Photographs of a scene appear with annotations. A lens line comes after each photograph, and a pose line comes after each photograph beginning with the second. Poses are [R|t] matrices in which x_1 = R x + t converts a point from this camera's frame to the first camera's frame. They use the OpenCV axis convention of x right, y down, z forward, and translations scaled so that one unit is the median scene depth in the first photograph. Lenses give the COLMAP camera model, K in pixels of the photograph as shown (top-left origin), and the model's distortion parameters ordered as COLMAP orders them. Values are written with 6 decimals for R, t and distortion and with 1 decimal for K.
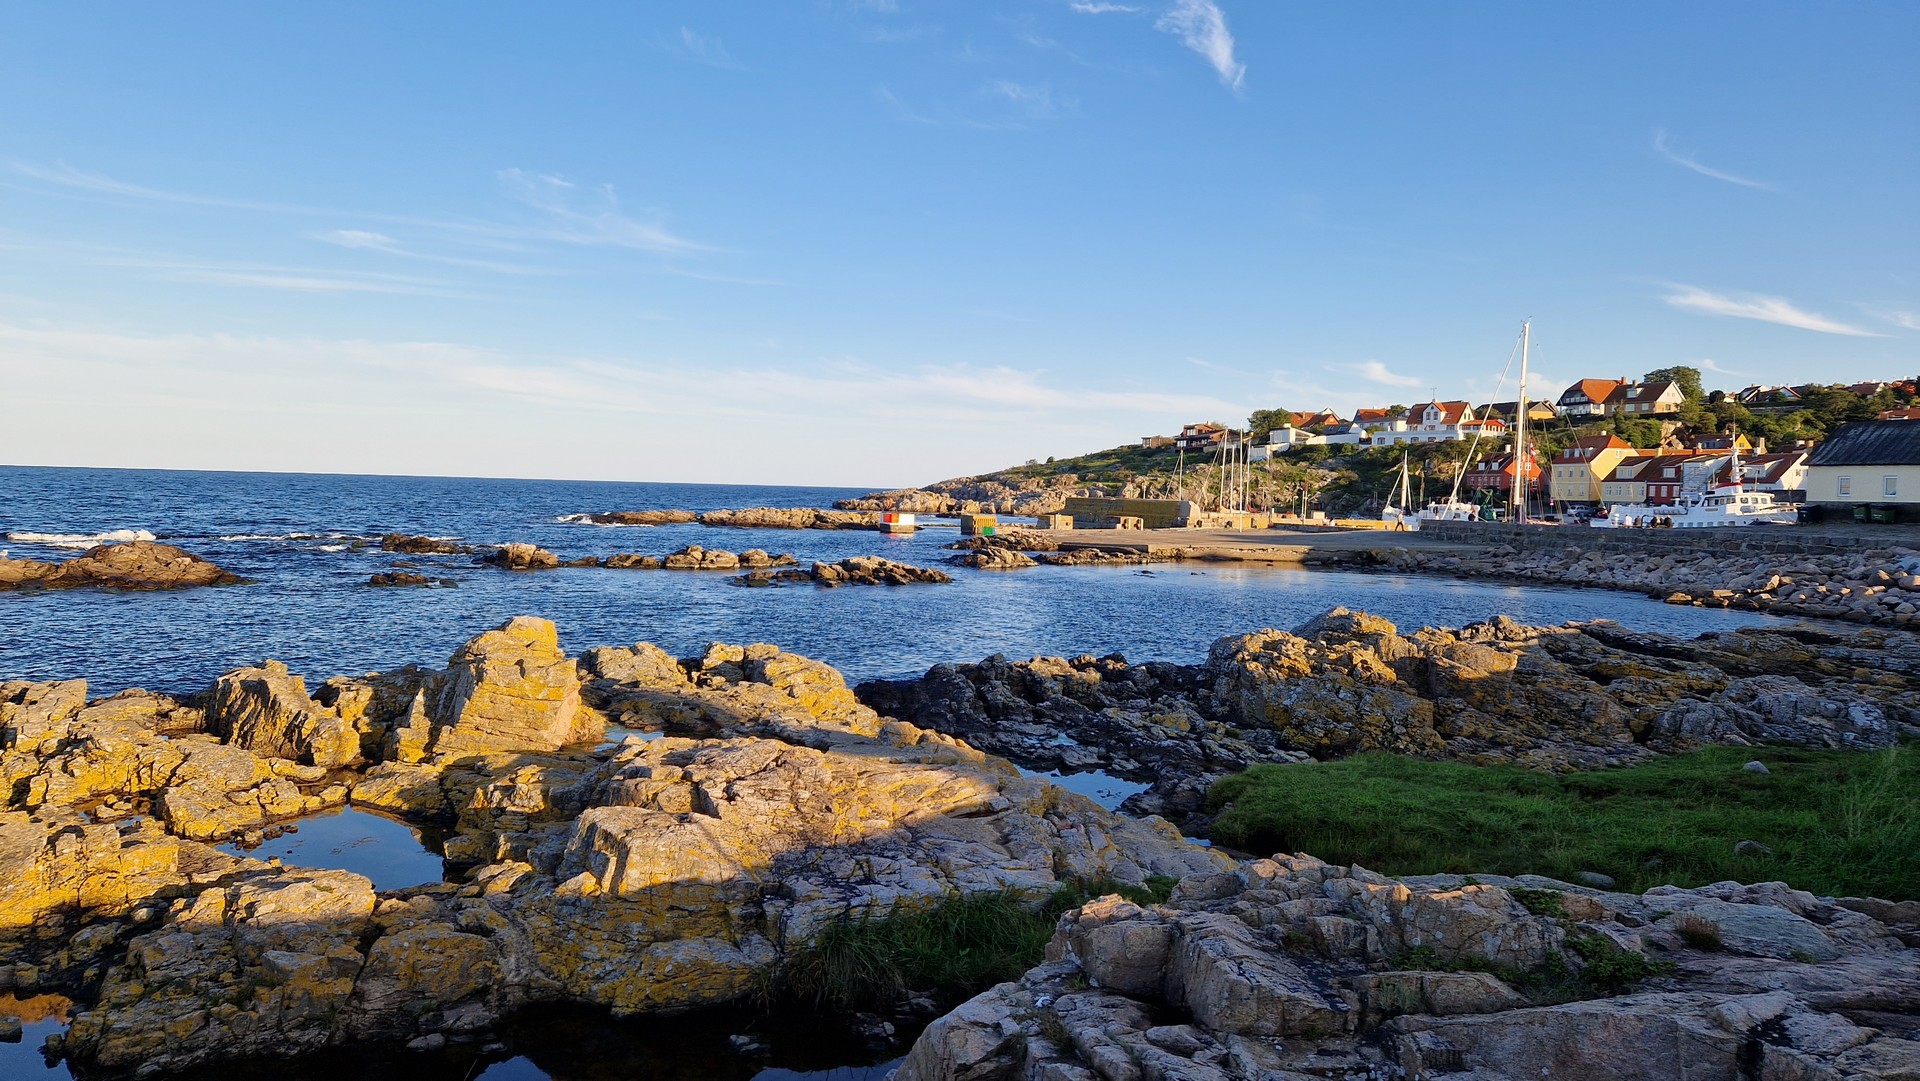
lens RADIAL K [[1273.8, 0, 975.1], [0, 1273.8, 530.6], [0, 0, 1]] dist [0.082511, -0.077754]
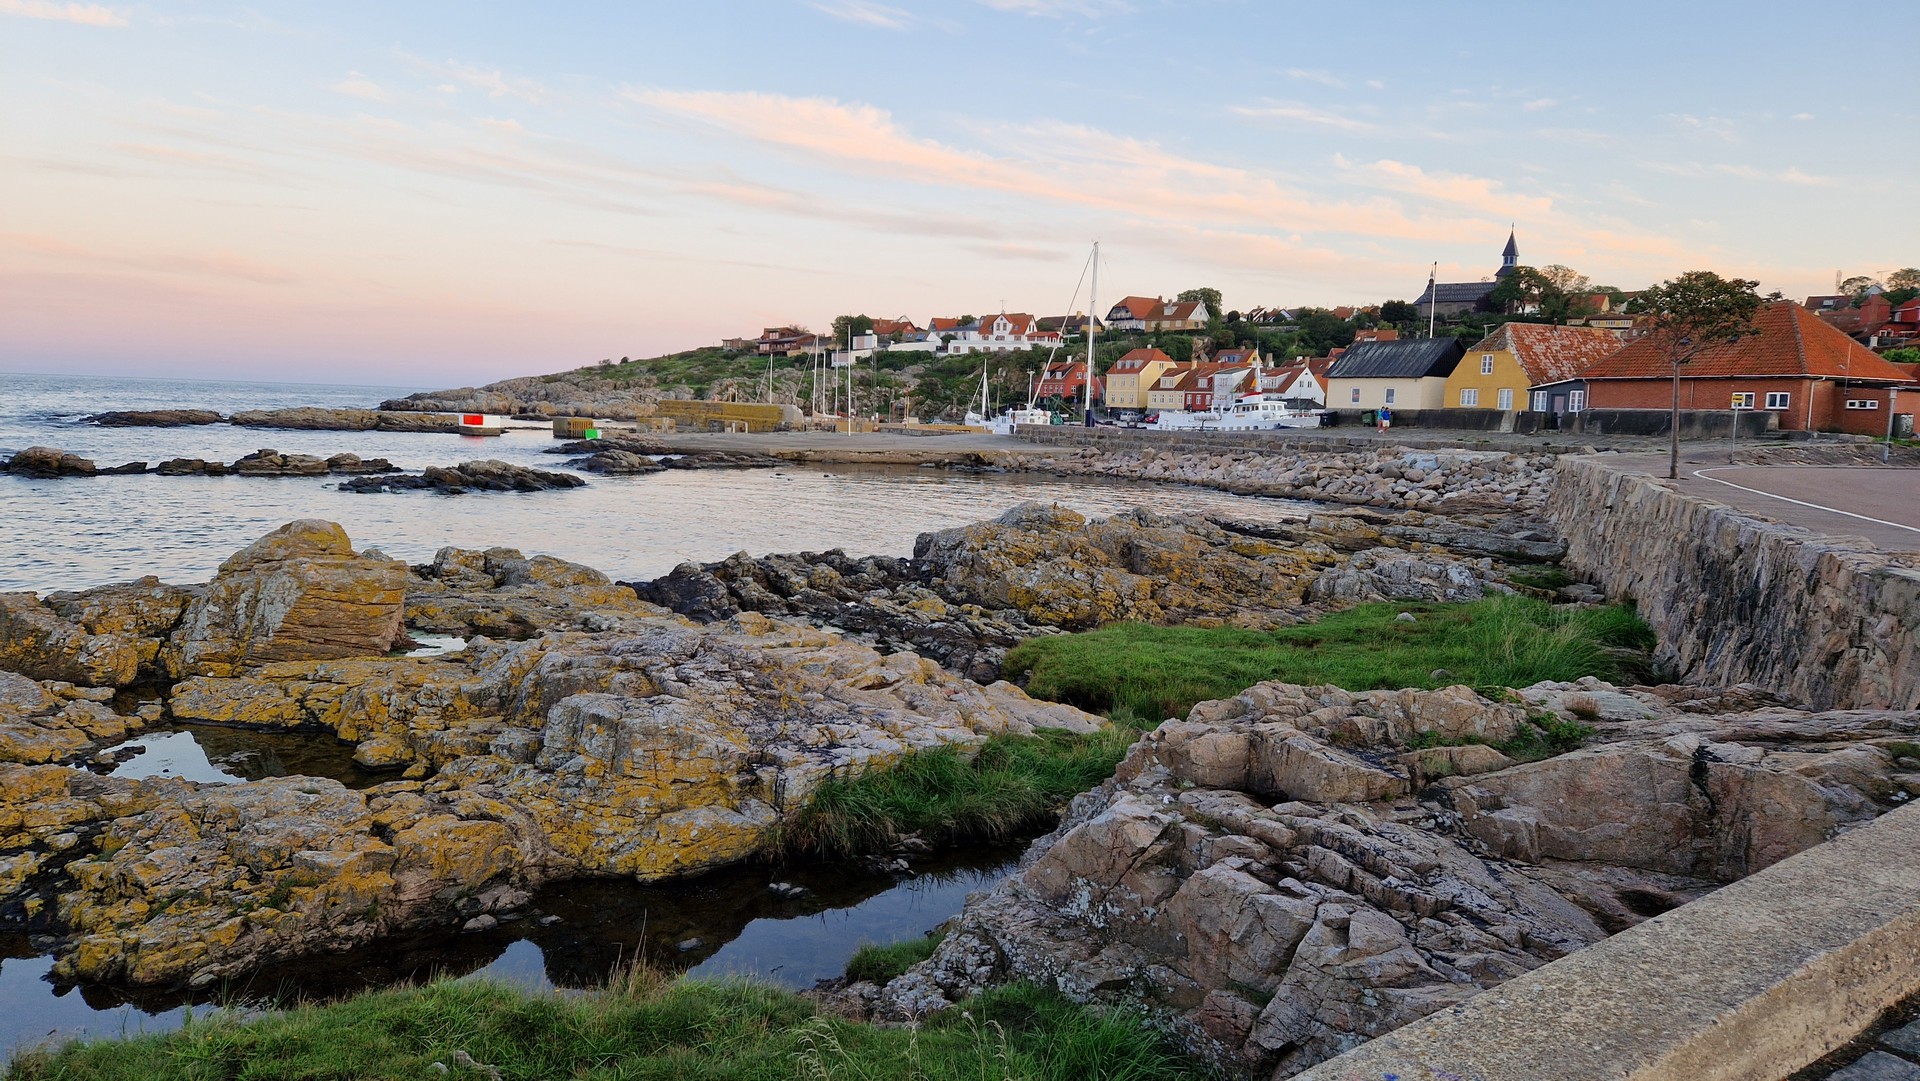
lens RADIAL K [[1273.8, 0, 975.1], [0, 1273.8, 530.6], [0, 0, 1]] dist [0.082511, -0.077754]
pose [[0.947385, -0.024652, 0.319144, -0.162380], [0.000814, 0.997212, 0.074610, 0.005308], [-0.320094, -0.070424, 0.944765, -0.026902]]
